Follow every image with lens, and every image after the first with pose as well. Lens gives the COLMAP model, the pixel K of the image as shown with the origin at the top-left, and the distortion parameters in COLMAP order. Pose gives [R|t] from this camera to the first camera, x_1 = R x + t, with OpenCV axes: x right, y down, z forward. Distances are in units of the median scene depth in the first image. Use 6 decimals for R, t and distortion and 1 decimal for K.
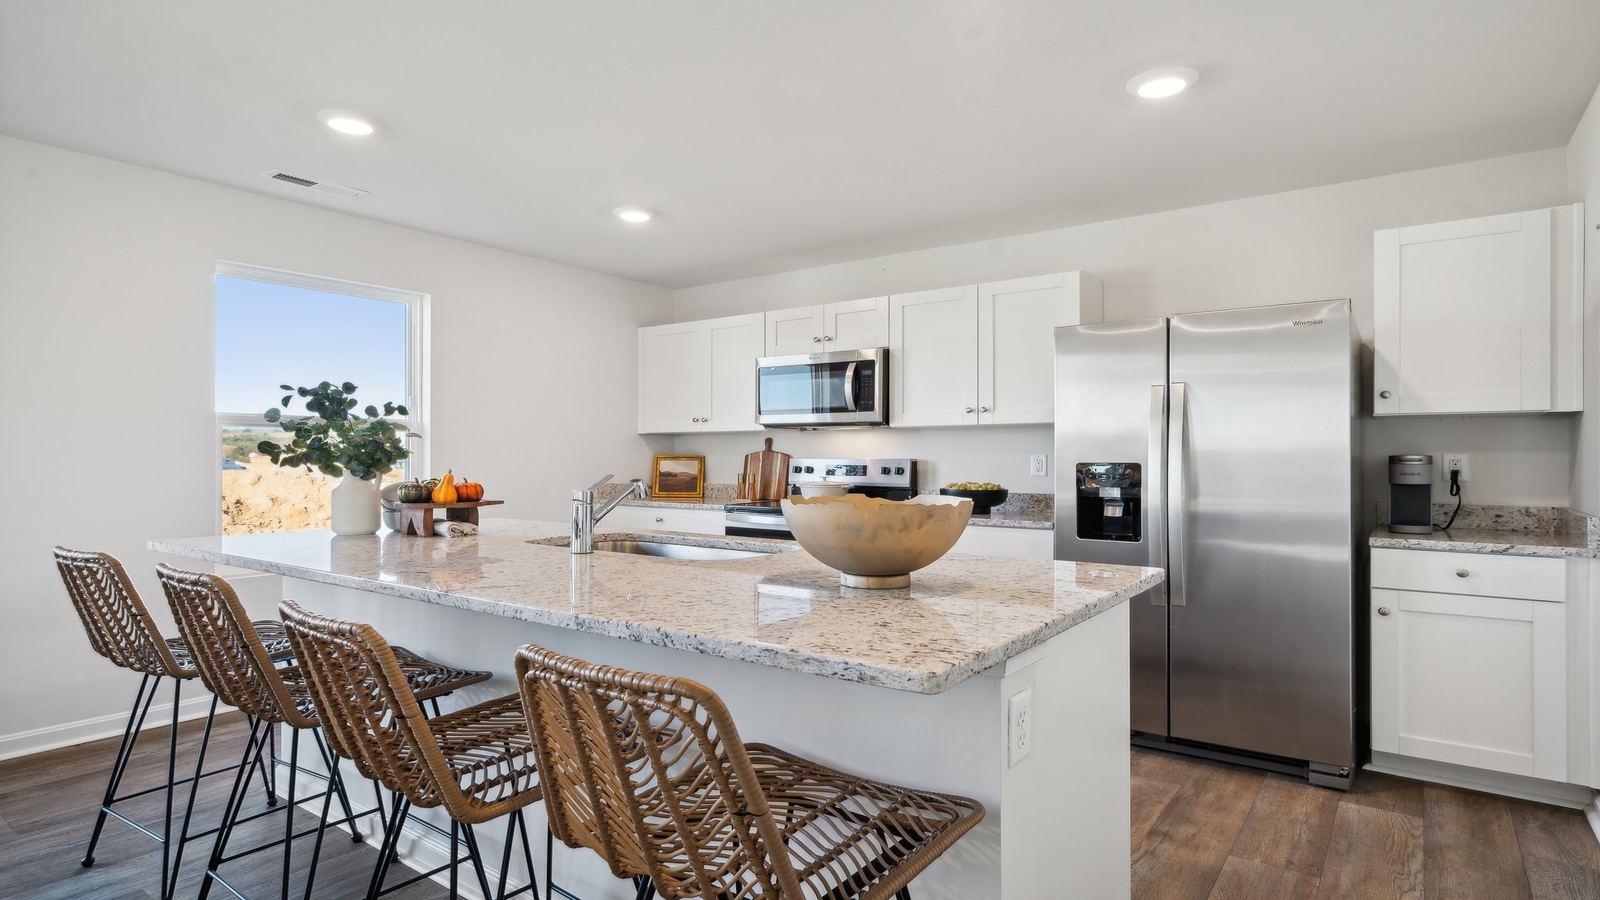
lens RADIAL K [[840.0, 0, 800.0], [0, 840.0, 450.0], [0, 0, 1]] dist [-0.002911, 0.000027]
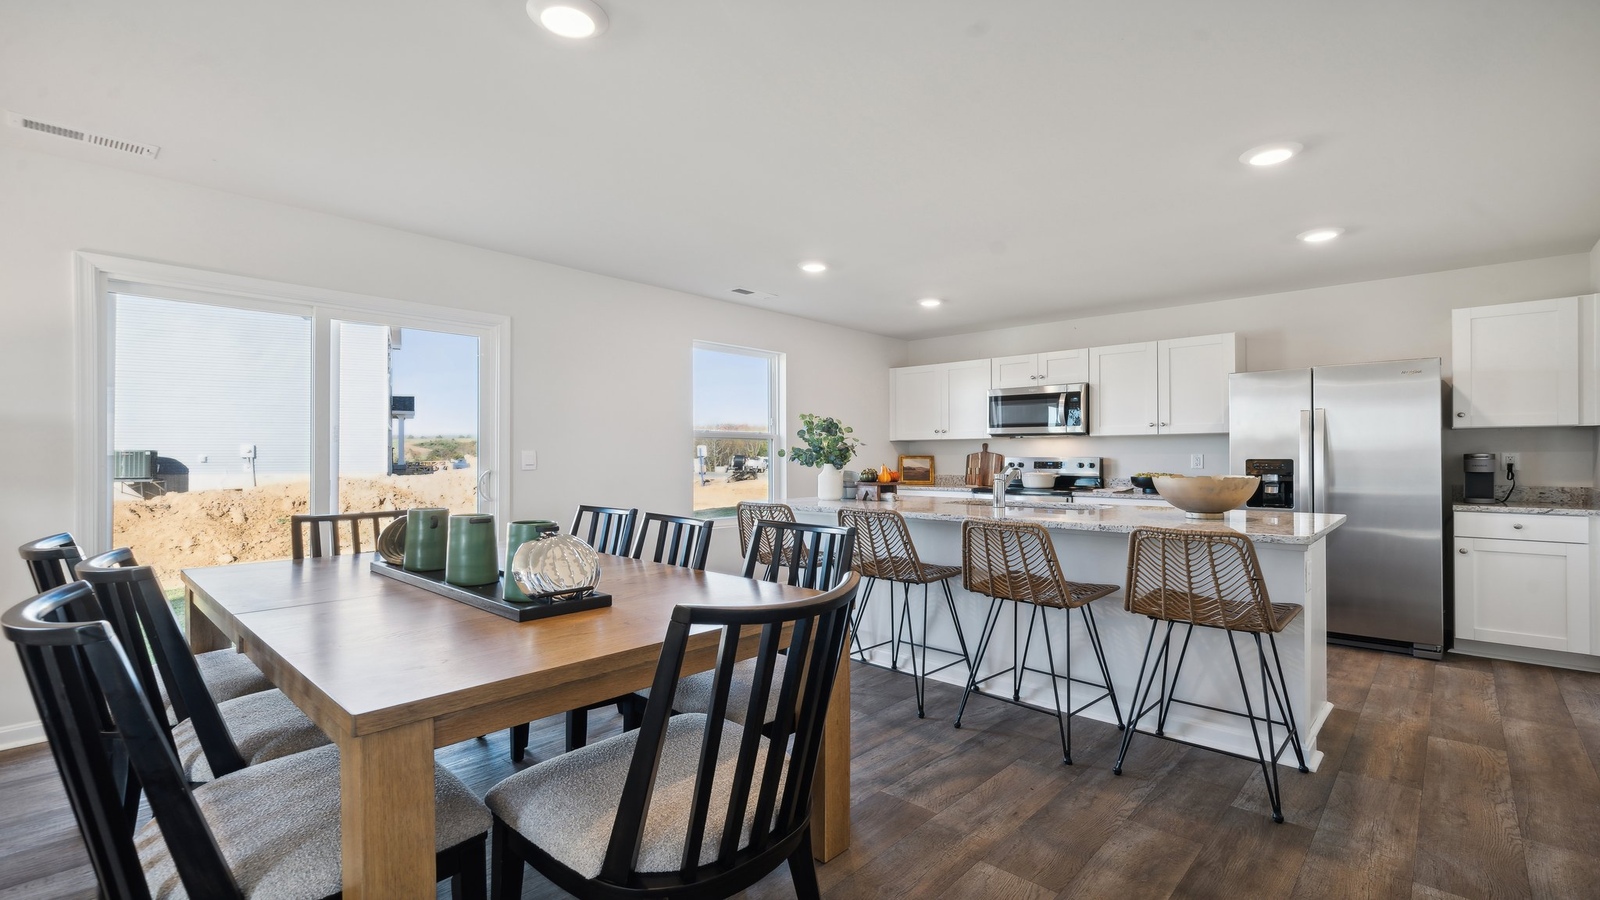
lens RADIAL K [[718.8, 0, 794.1], [0, 718.8, 449.8], [0, 0, 1]] dist [-0.000259, -0.000409]
pose [[0.993945, -0.004007, -0.109809, -0.391042], [0.003836, 0.999991, -0.001769, -0.003525], [0.109815, 0.001337, 0.993951, -0.466693]]
